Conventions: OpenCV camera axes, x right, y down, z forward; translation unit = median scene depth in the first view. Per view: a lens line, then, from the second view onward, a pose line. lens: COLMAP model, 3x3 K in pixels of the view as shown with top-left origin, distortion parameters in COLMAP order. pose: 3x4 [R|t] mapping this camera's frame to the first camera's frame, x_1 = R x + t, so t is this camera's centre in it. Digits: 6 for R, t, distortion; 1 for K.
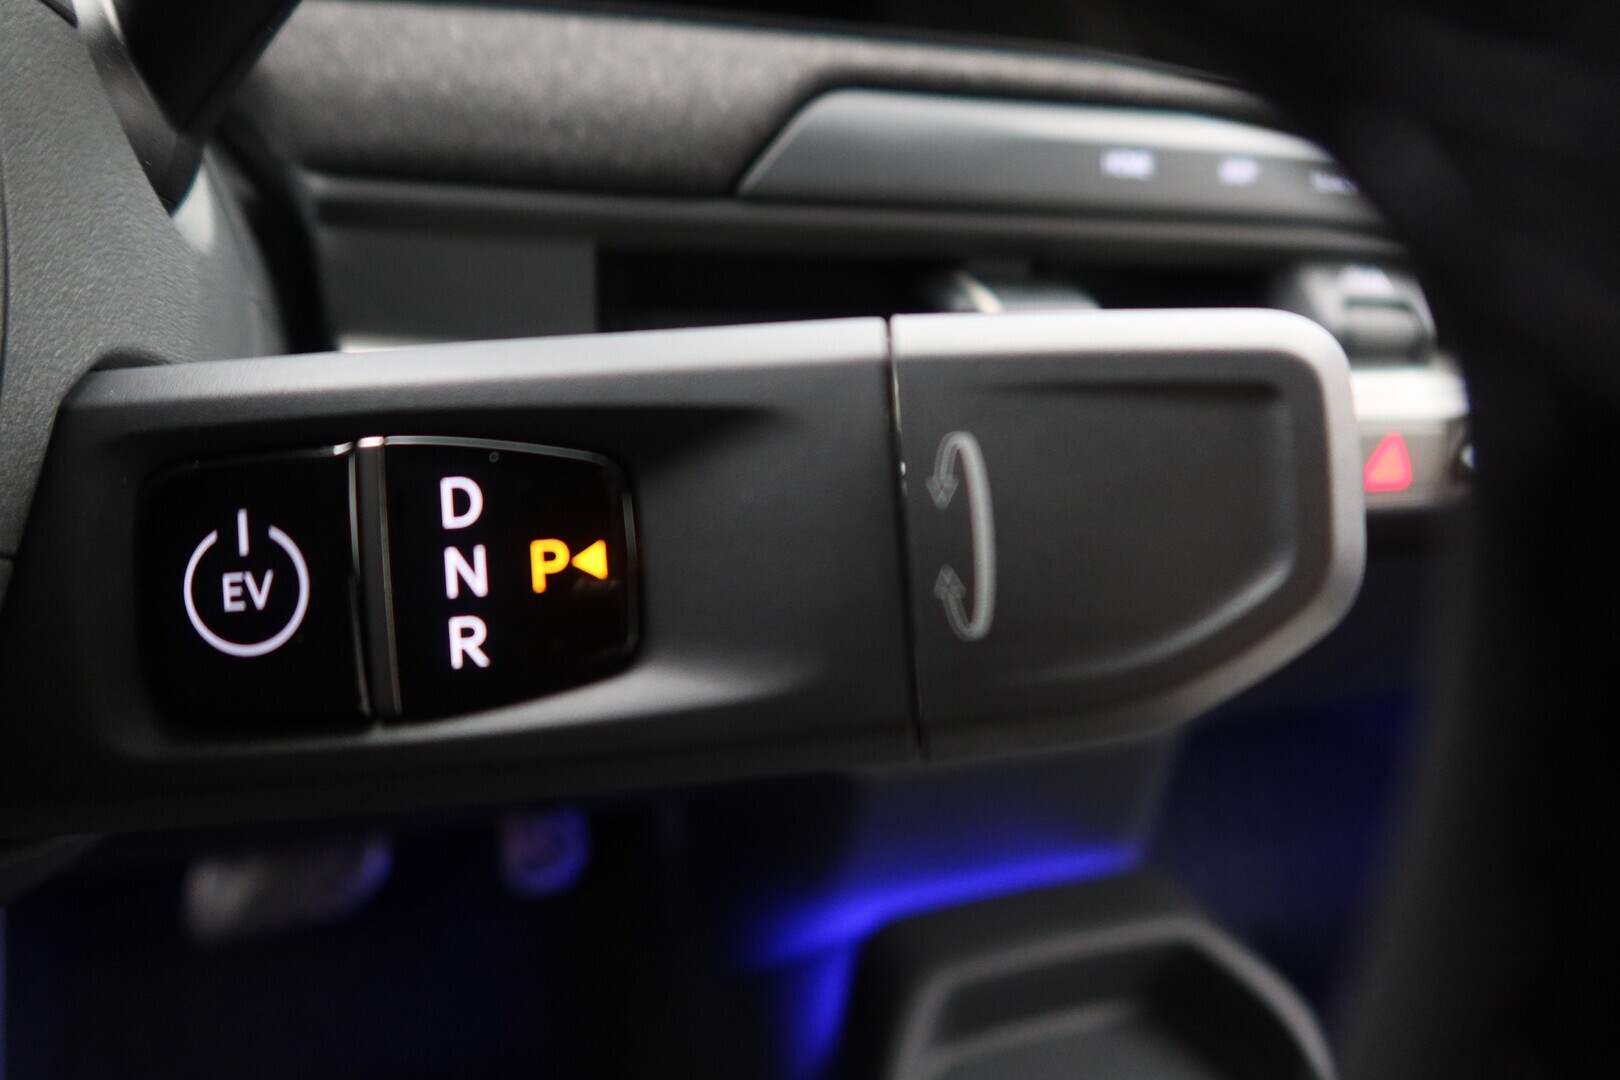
lens RADIAL K [[1185.1, 0, 810.0], [0, 1185.1, 540.0], [0, 0, 1]] dist [-0.005970, -0.004081]
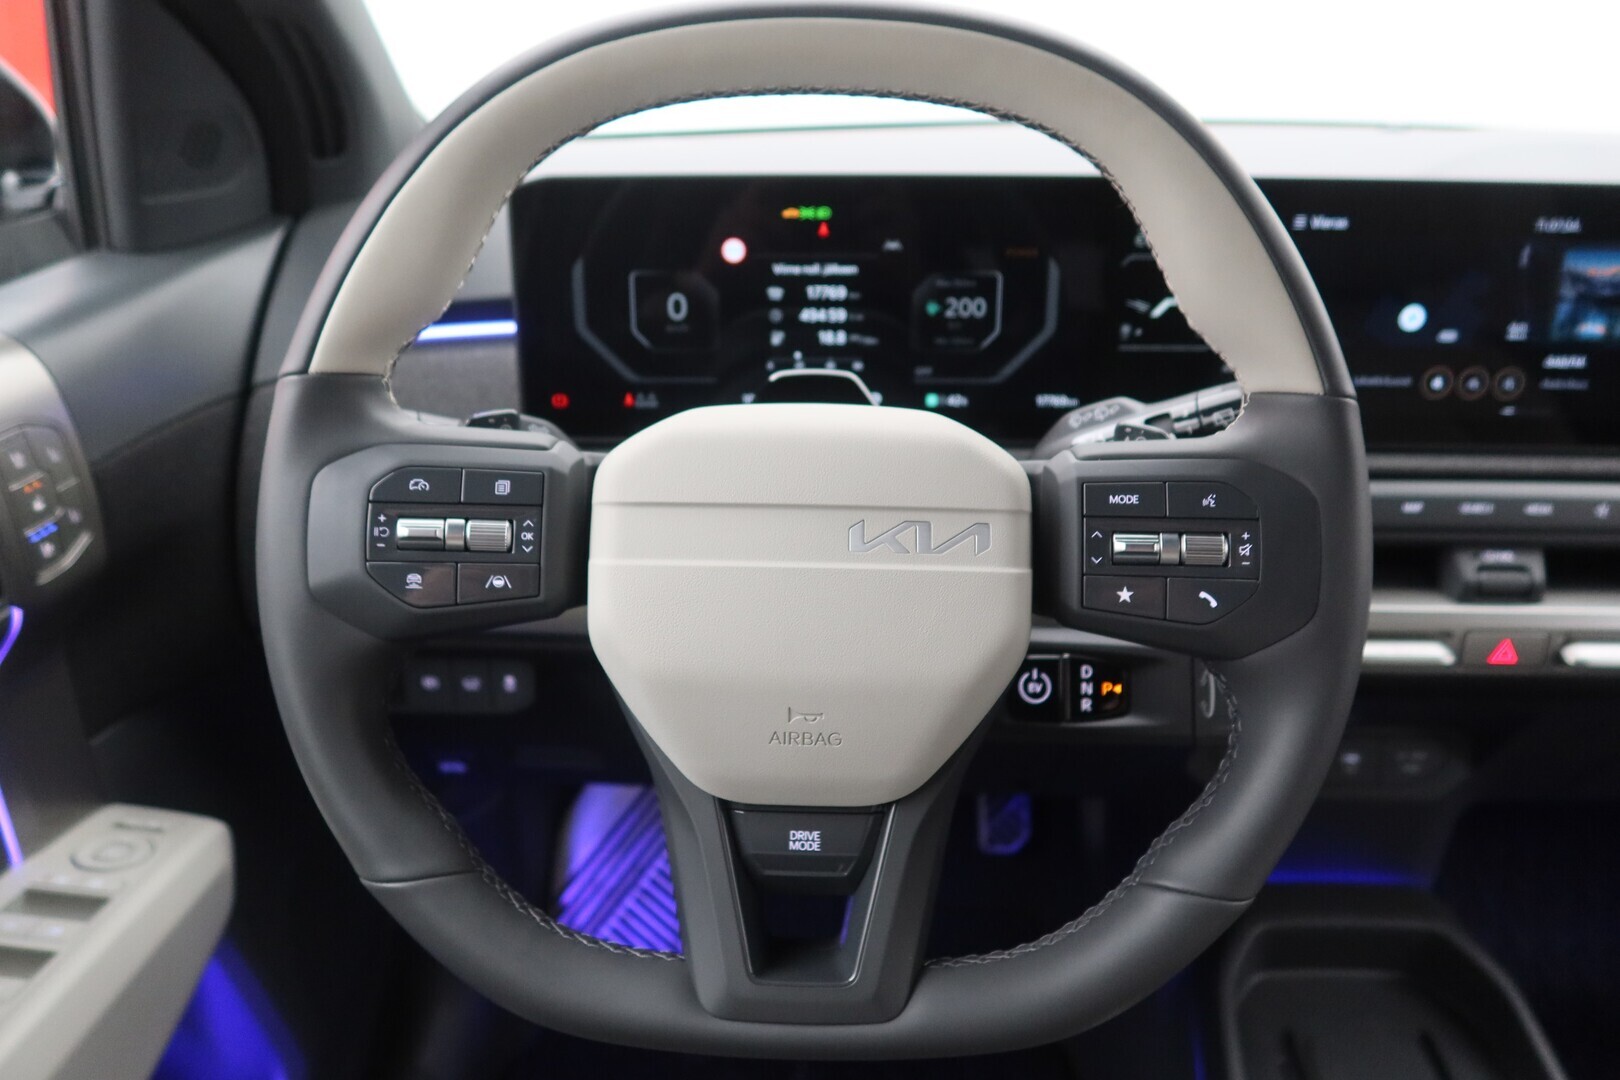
lens RADIAL K [[1185.1, 0, 810.0], [0, 1185.1, 540.0], [0, 0, 1]] dist [-0.005970, -0.004081]
pose [[0.939628, 0.062099, -0.336515, 0.171915], [-0.073929, 0.997011, -0.022443, -0.334151], [0.334115, 0.045966, 0.941411, -3.344376]]
